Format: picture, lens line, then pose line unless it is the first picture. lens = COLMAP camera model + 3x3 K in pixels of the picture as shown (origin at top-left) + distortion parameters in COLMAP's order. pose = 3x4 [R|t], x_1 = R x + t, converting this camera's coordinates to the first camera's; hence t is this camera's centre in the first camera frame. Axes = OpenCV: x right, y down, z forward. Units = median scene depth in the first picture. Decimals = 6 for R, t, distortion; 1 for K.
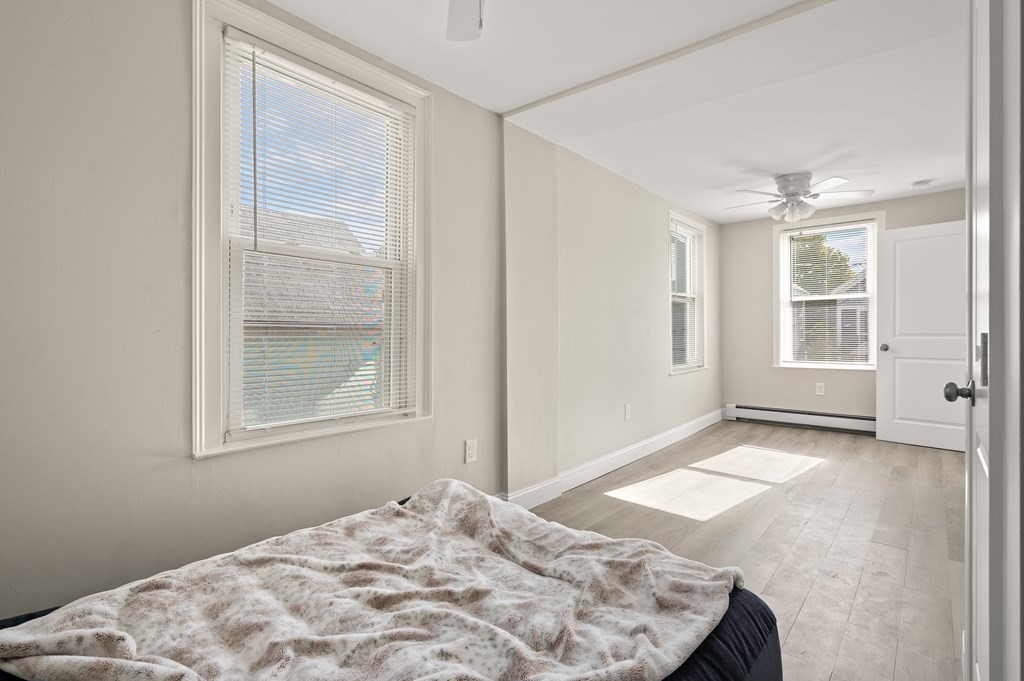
lens RADIAL K [[473.5, 0, 524.5], [0, 473.5, 332.6], [0, 0, 1]] dist [-0.000797, 0.000722]
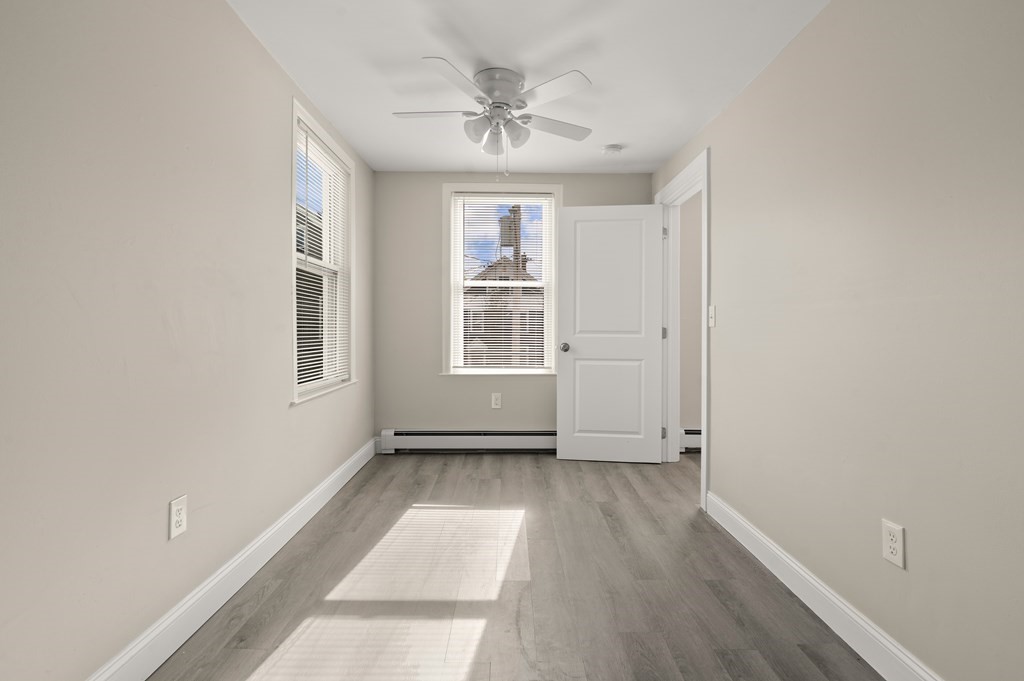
lens RADIAL K [[473.5, 0, 515.7], [0, 473.5, 333.4], [0, 0, 1]] dist [-0.000797, 0.000722]
pose [[0.754222, -0.000674, 0.656620, 0.143259], [-0.004699, 0.999968, 0.006424, 0.002315], [-0.656603, -0.007931, 0.754195, 0.418848]]
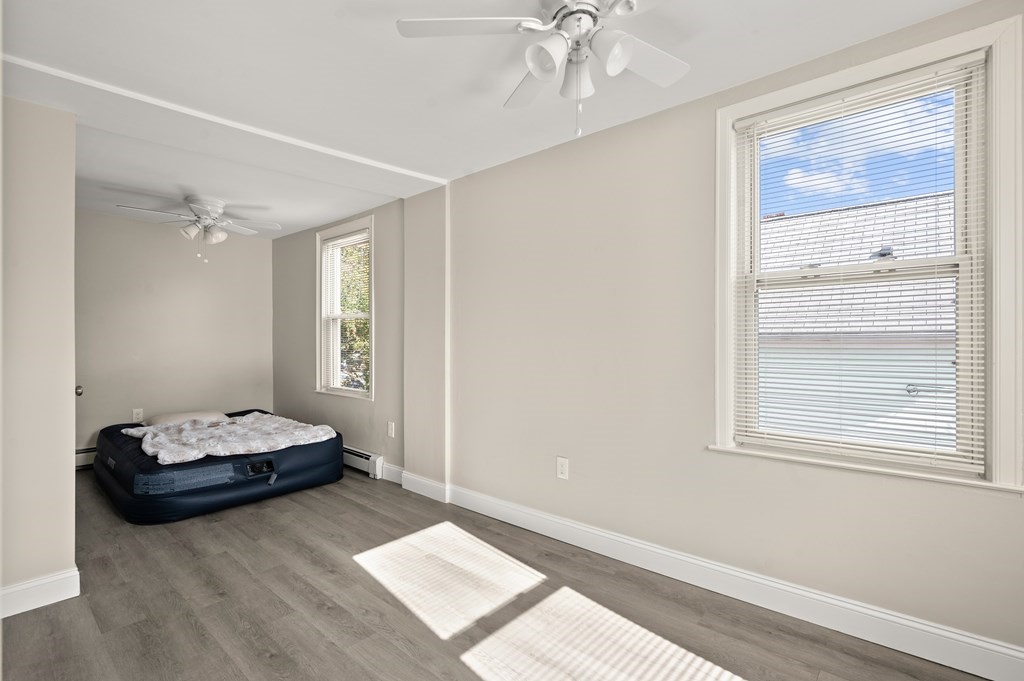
lens RADIAL K [[473.5, 0, 505.9], [0, 473.5, 345.4], [0, 0, 1]] dist [-0.000797, 0.000722]
pose [[-0.032504, 0.016593, -0.999334, 0.775106], [0.010569, 0.999812, 0.016257, -0.026836], [0.999416, -0.010034, -0.032673, 0.782476]]
